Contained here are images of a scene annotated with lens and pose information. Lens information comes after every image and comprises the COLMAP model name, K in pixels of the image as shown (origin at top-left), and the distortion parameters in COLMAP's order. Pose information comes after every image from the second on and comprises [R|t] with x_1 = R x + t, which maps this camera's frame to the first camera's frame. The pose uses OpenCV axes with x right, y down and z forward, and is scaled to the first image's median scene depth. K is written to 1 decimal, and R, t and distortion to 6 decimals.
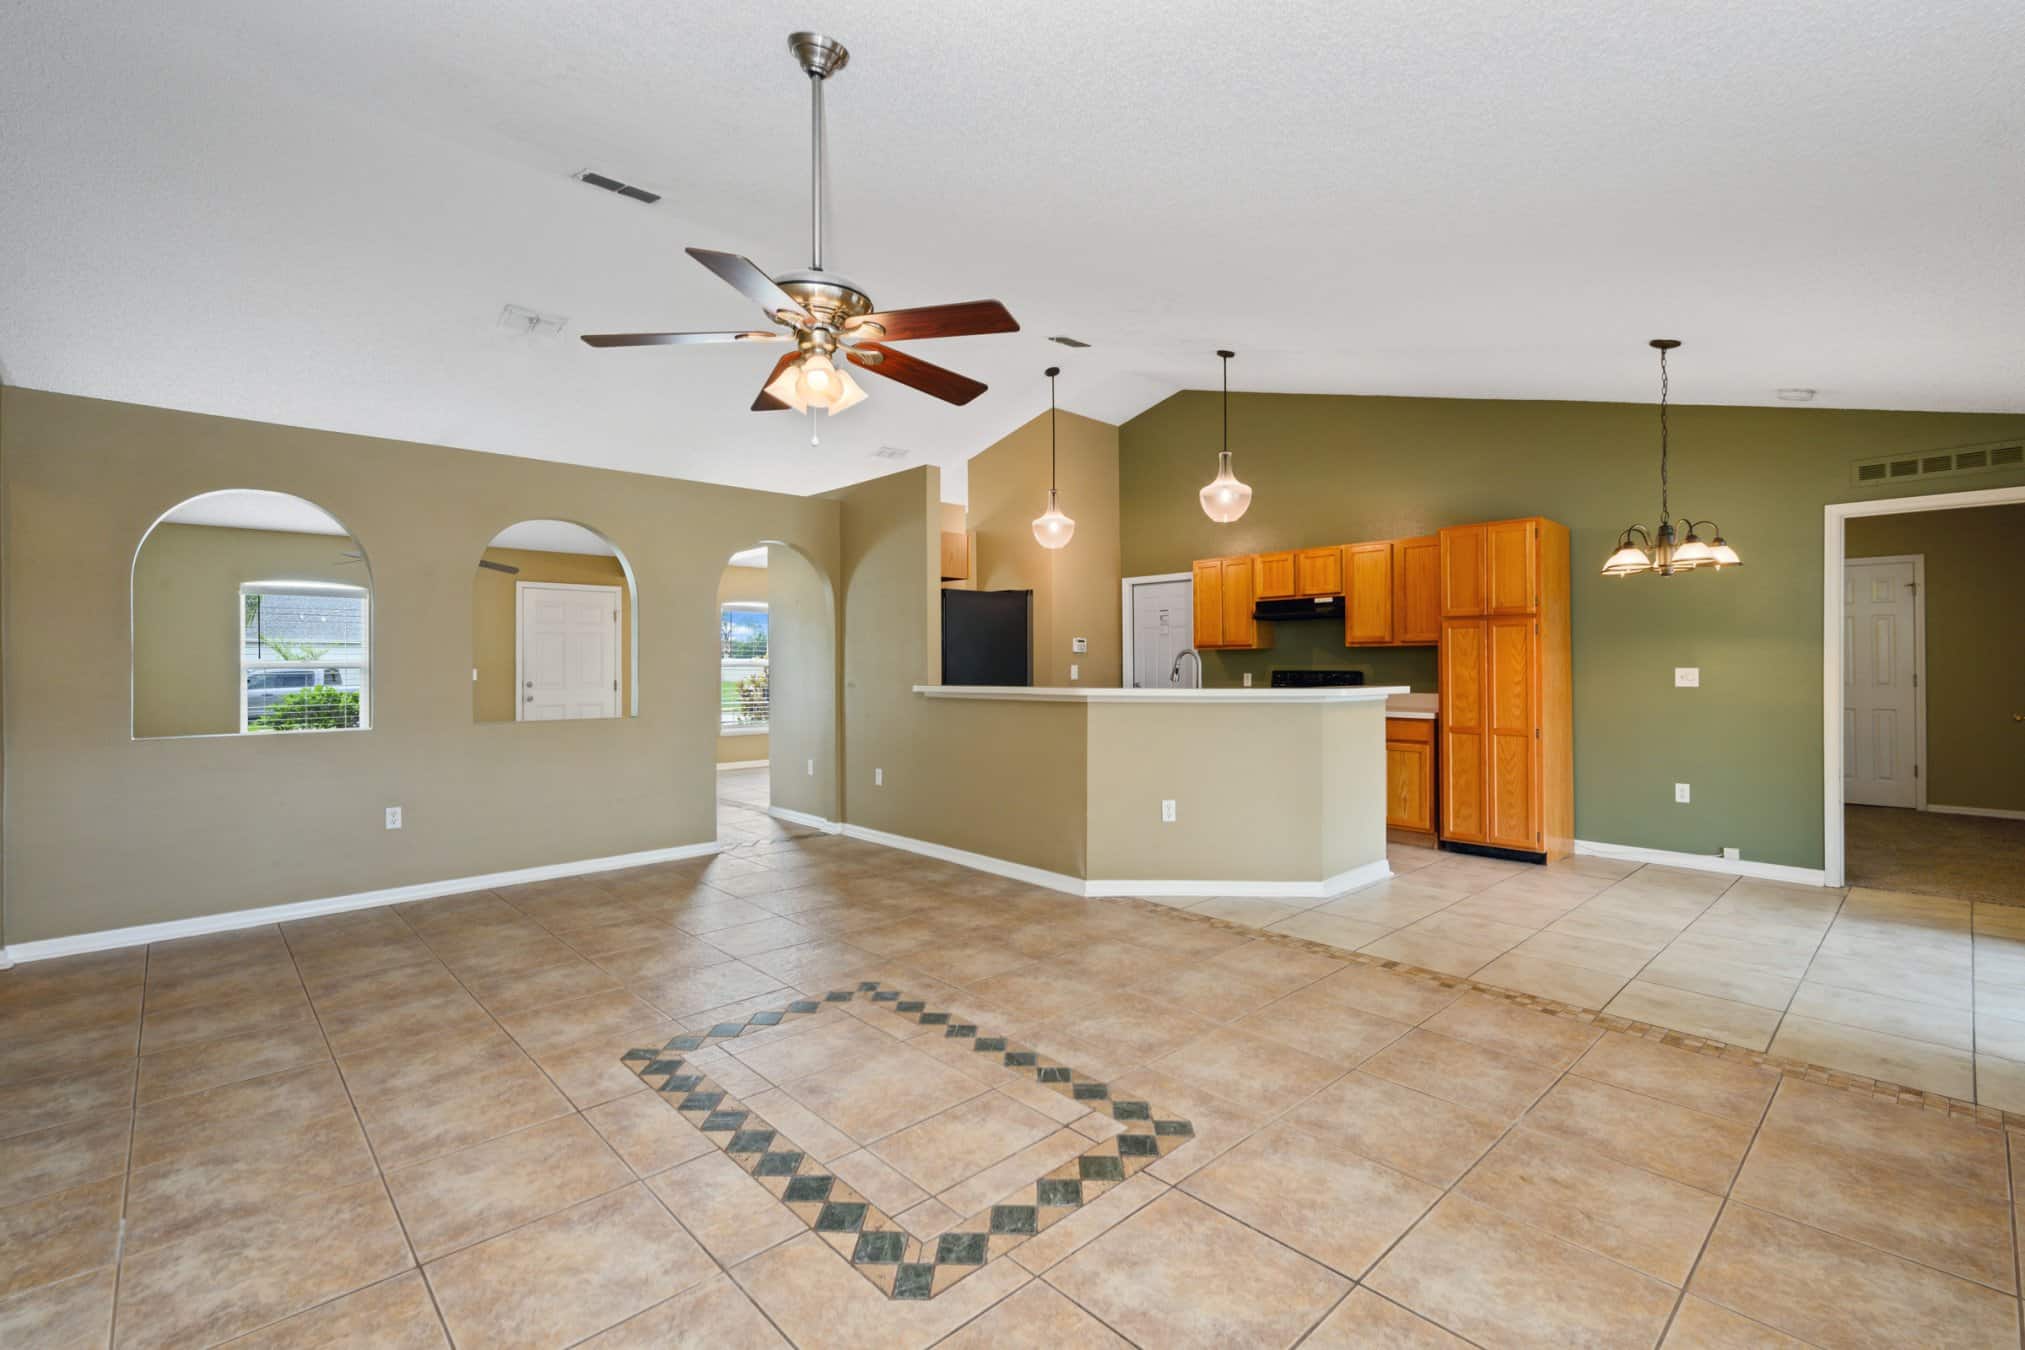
lens RADIAL K [[885.3, 0, 1022.9], [0, 885.3, 673.3], [0, 0, 1]] dist [-0.000389, -0.000364]
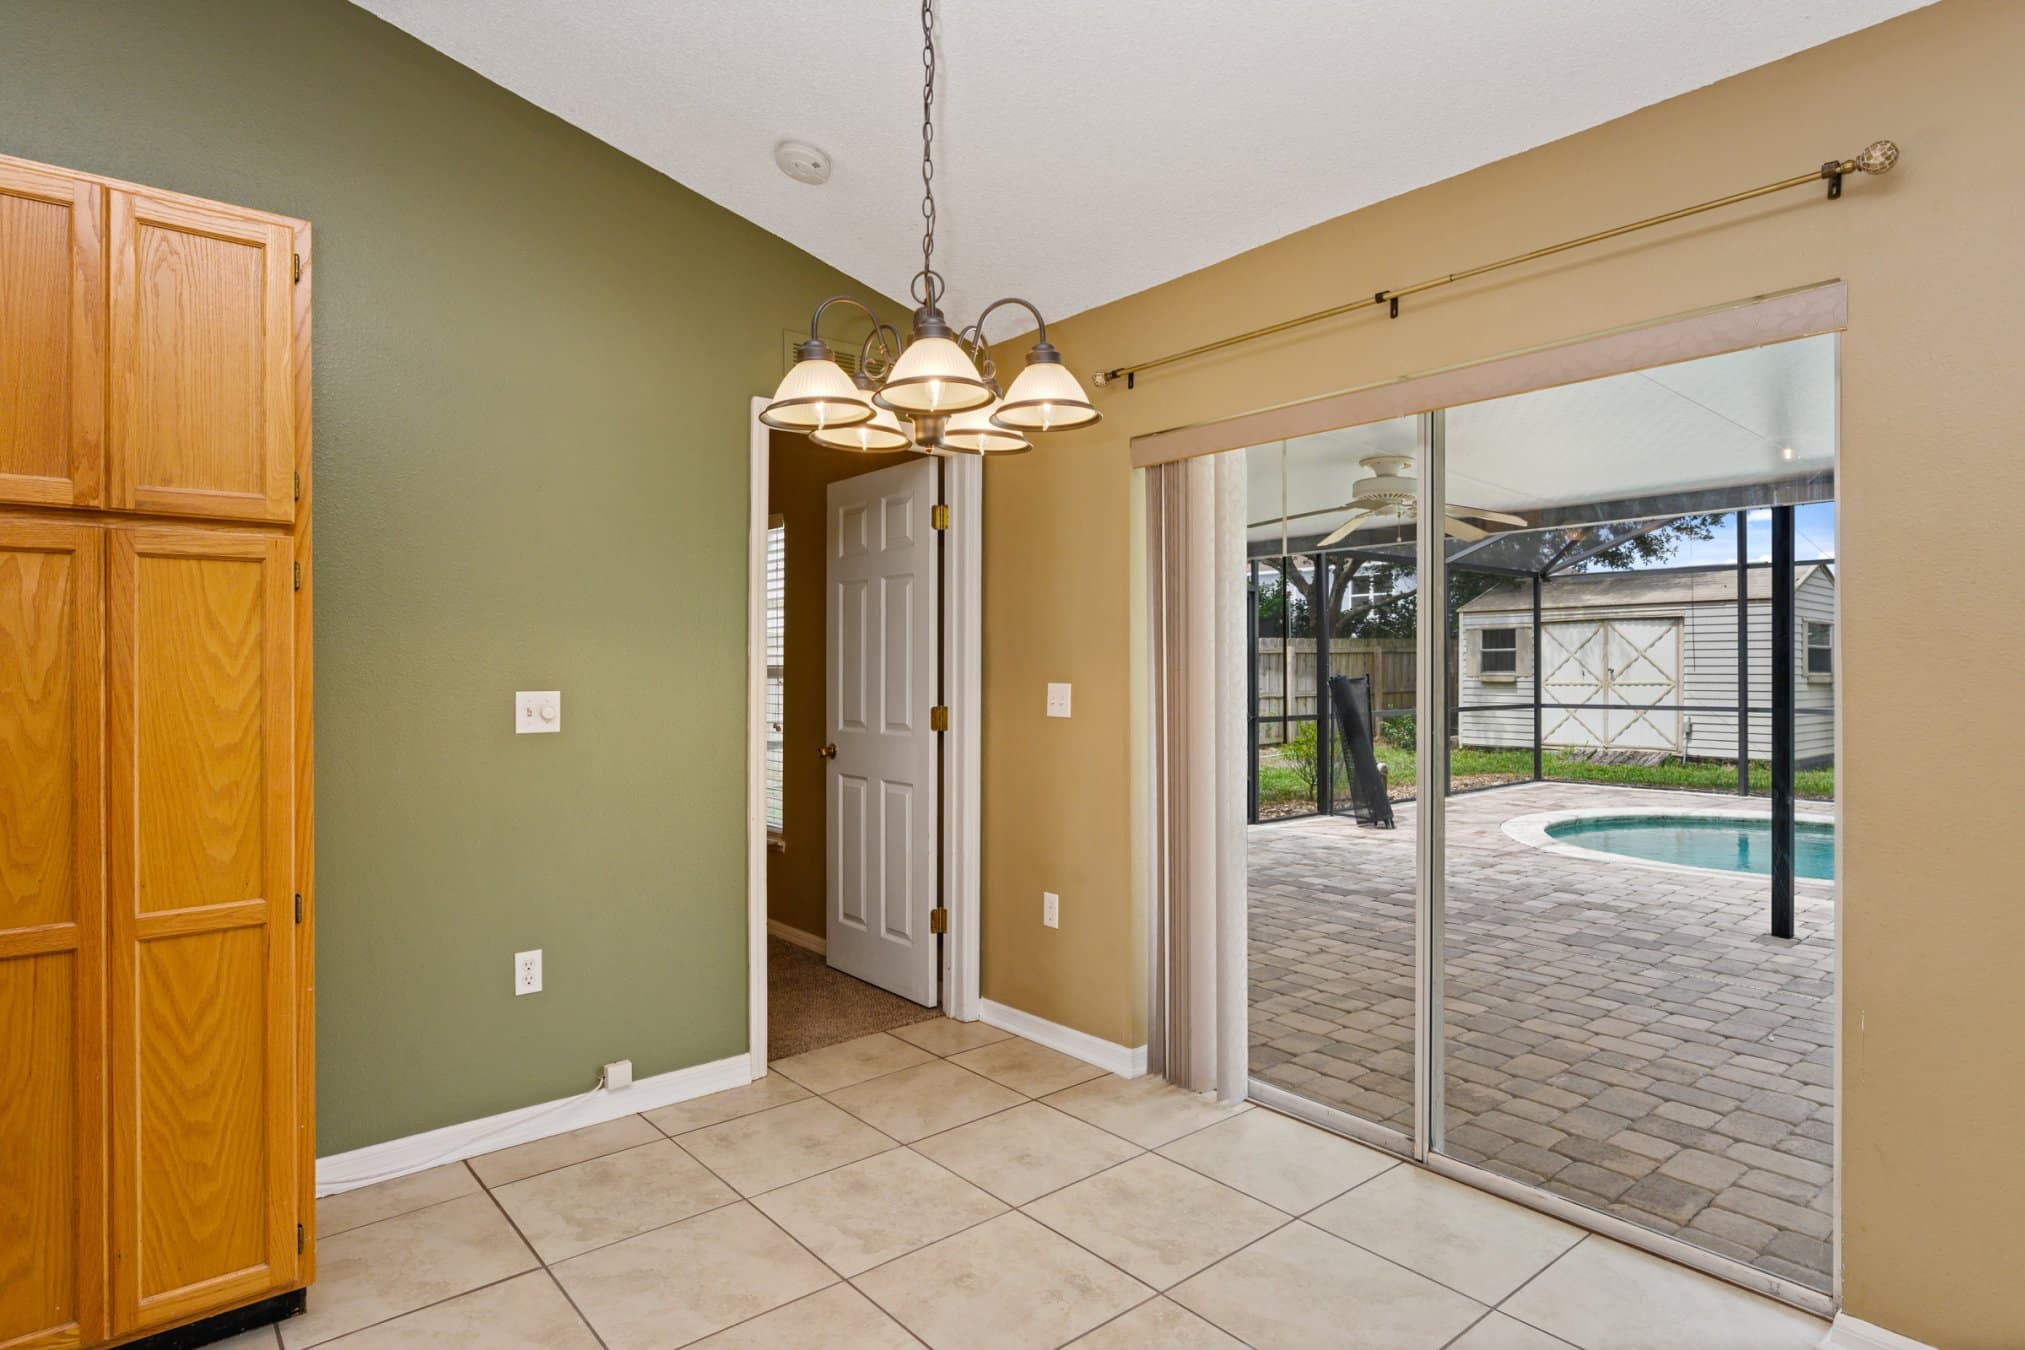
lens RADIAL K [[1074.0, 0, 1022.9], [0, 1074.0, 661.8], [0, 0, 1]] dist [-0.014053, -0.002584]
pose [[0.053541, 0.010261, 0.998513, 0.362350], [0.014863, 0.999828, -0.011072, -0.018205], [-0.998455, 0.015434, 0.053379, 1.187150]]
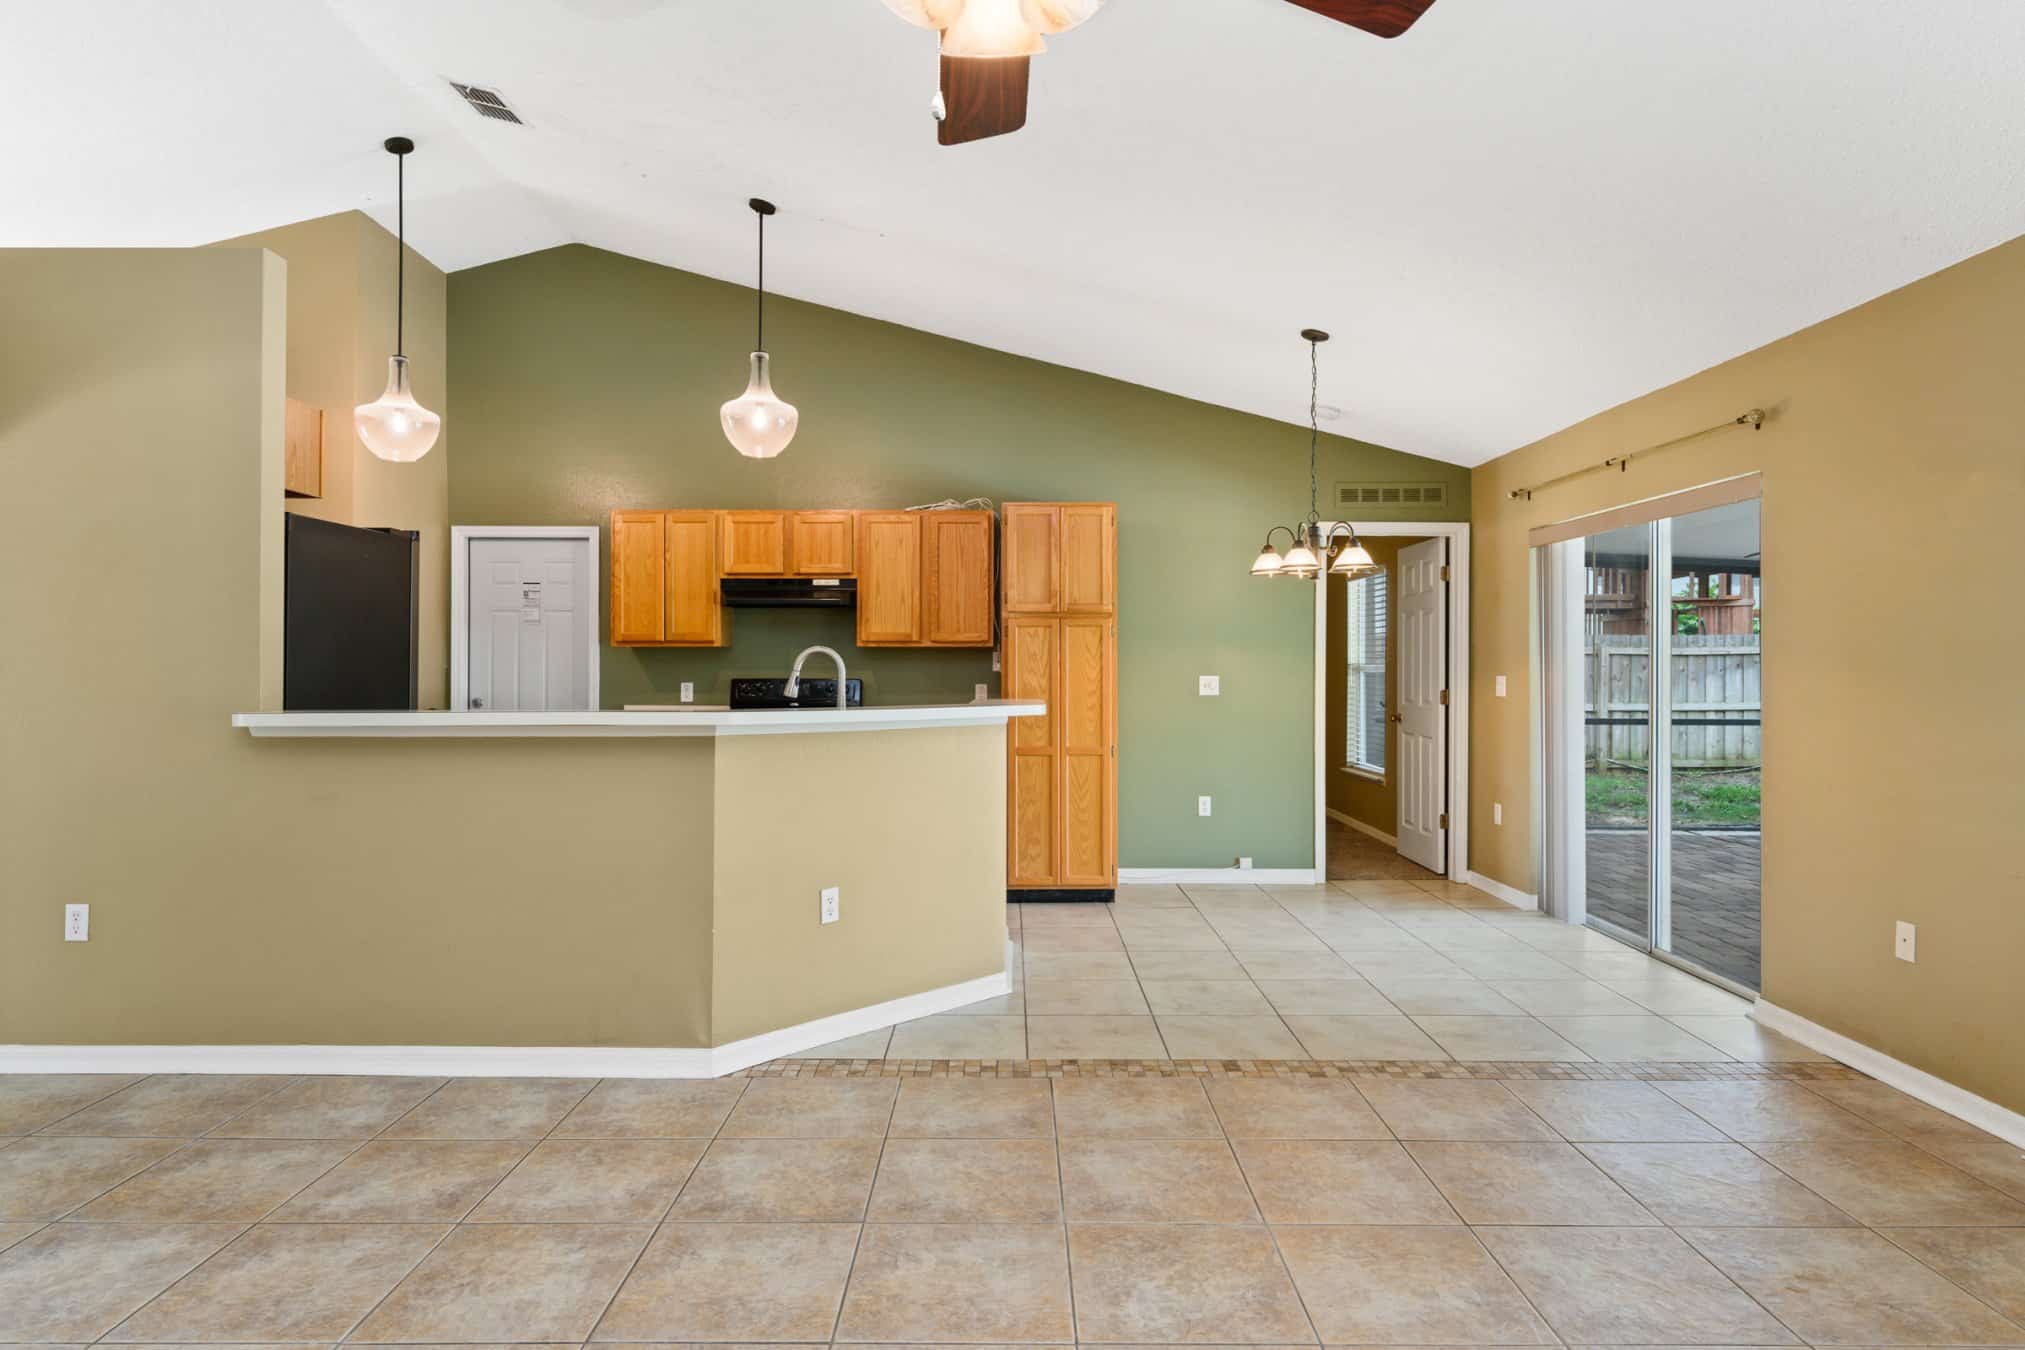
lens RADIAL K [[1117.6, 0, 1006.8], [0, 1117.6, 669.5], [0, 0, 1]] dist [-0.006896, 0.003550]
pose [[0.689368, 0.003732, 0.724402, -0.463857], [0.002973, 0.999964, -0.007982, -0.006359], [-0.724405, 0.007656, 0.689332, 0.524990]]
